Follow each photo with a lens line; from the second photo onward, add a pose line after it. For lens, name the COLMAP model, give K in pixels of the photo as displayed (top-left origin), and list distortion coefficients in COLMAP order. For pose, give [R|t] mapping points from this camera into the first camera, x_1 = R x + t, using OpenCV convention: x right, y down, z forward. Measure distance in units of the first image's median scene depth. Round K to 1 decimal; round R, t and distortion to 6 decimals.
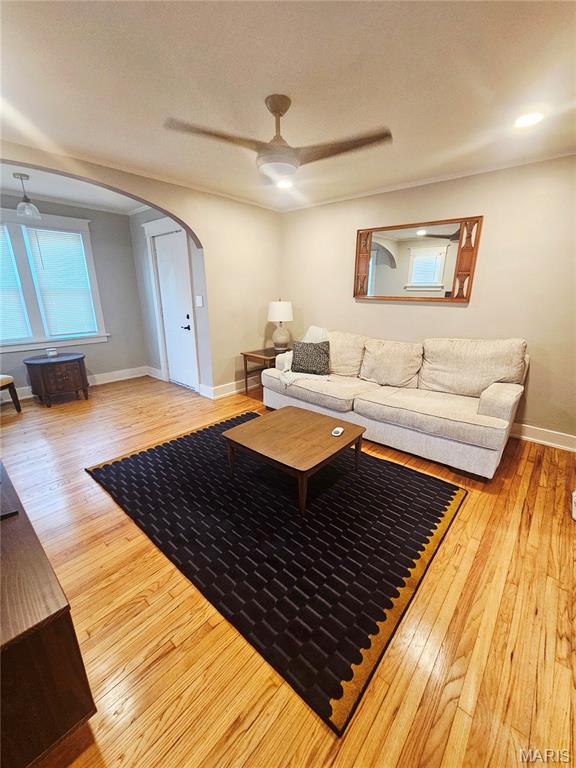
lens RADIAL K [[316.6, 0, 288.0], [0, 316.6, 384.0], [0, 0, 1]] dist [-0.000934, 0.000549]
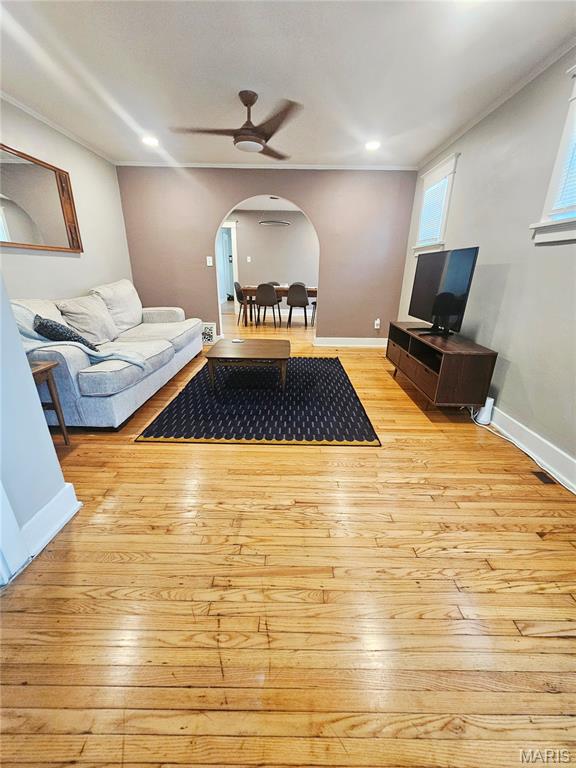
lens RADIAL K [[316.6, 0, 288.0], [0, 316.6, 384.0], [0, 0, 1]] dist [-0.000934, 0.000549]
pose [[-0.649041, -0.278435, 0.707969, -1.049288], [0.197818, 0.836833, 0.510468, -0.374239], [-0.734584, 0.471364, -0.488060, 1.539819]]
